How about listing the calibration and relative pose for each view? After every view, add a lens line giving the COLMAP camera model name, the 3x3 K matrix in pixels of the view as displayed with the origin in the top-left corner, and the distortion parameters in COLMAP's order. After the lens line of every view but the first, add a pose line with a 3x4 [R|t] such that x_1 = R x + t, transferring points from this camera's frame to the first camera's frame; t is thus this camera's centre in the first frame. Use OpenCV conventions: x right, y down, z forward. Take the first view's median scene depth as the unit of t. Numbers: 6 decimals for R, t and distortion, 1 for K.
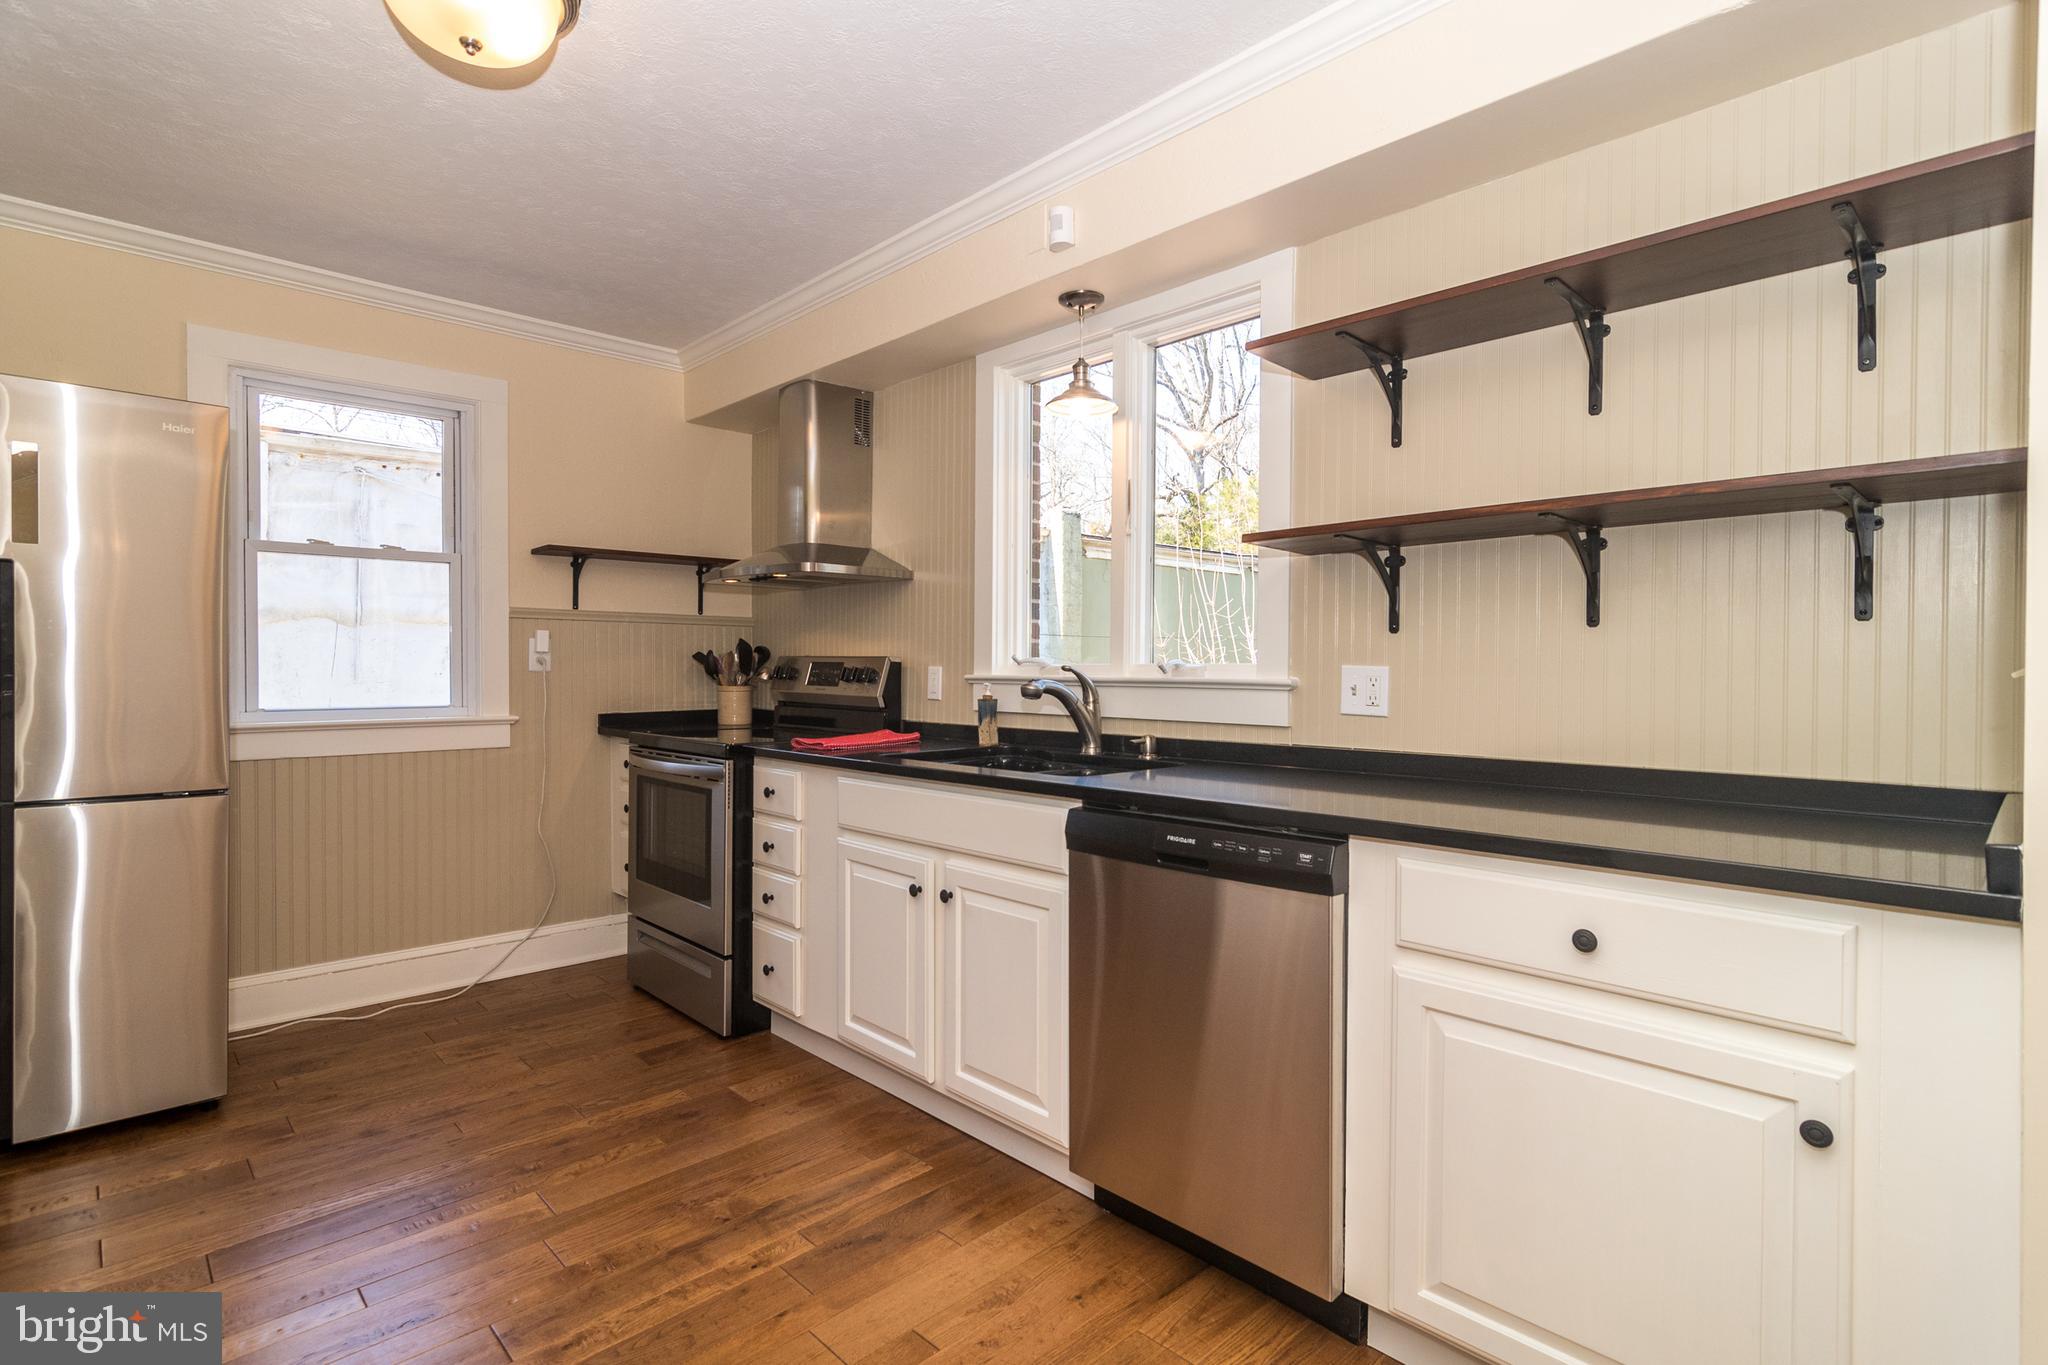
lens RADIAL K [[1011.4, 0, 1024.0], [0, 1011.4, 682.5], [0, 0, 1]] dist [-0.002952, -0.000015]
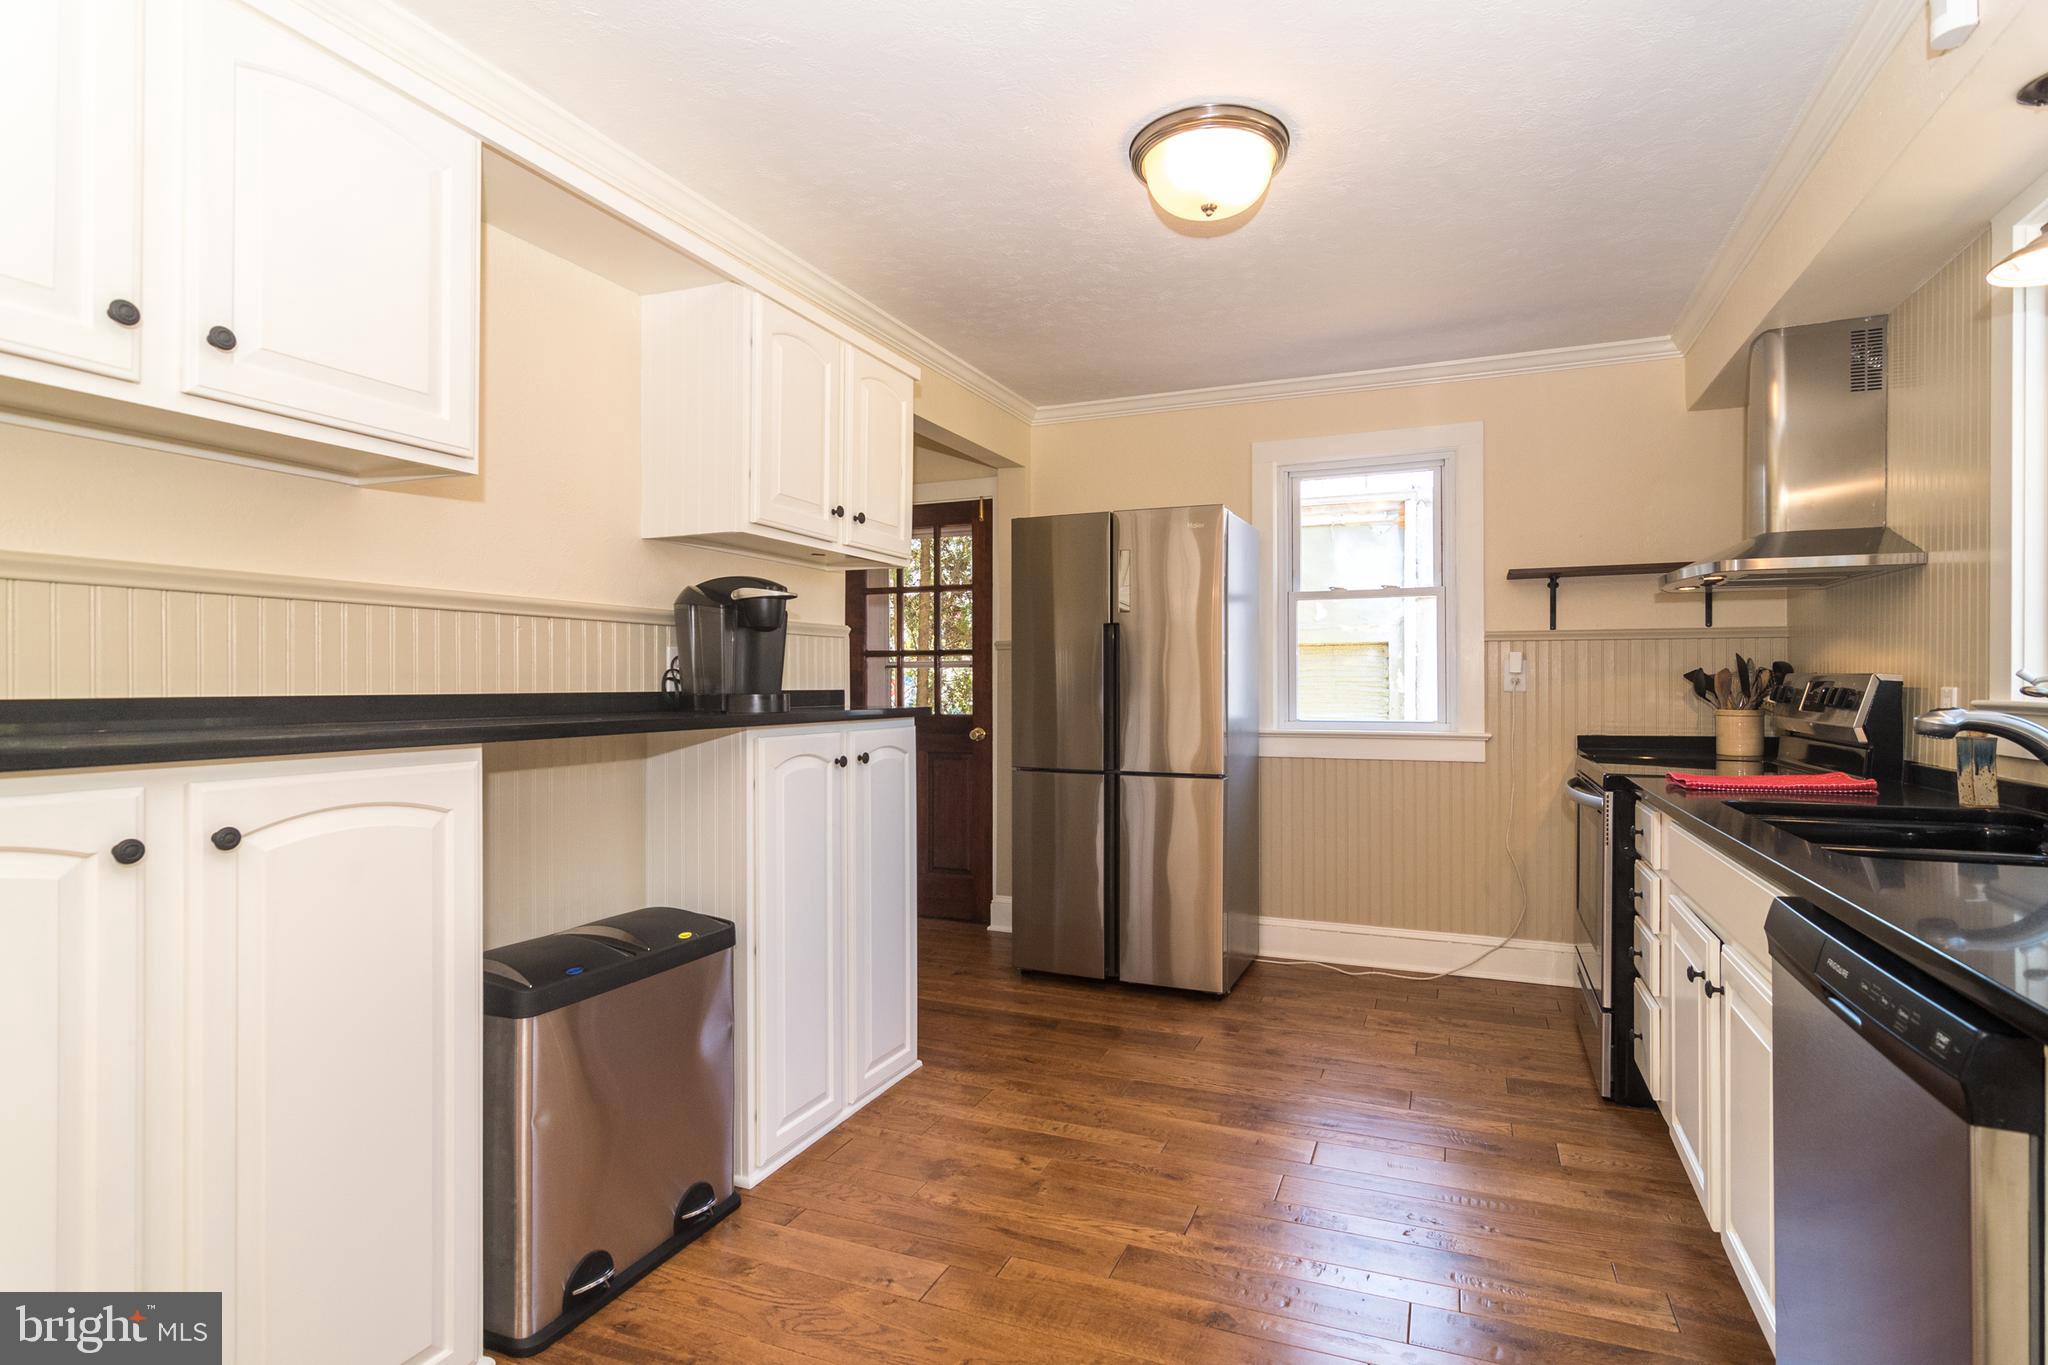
lens RADIAL K [[979.9, 0, 1024.0], [0, 979.9, 682.5], [0, 0, 1]] dist [-0.019657, -0.000038]
pose [[0.387703, -0.004607, -0.921773, 0.265842], [-0.012305, 0.999873, -0.010173, -0.004196], [0.921702, 0.015286, 0.387597, 0.158588]]
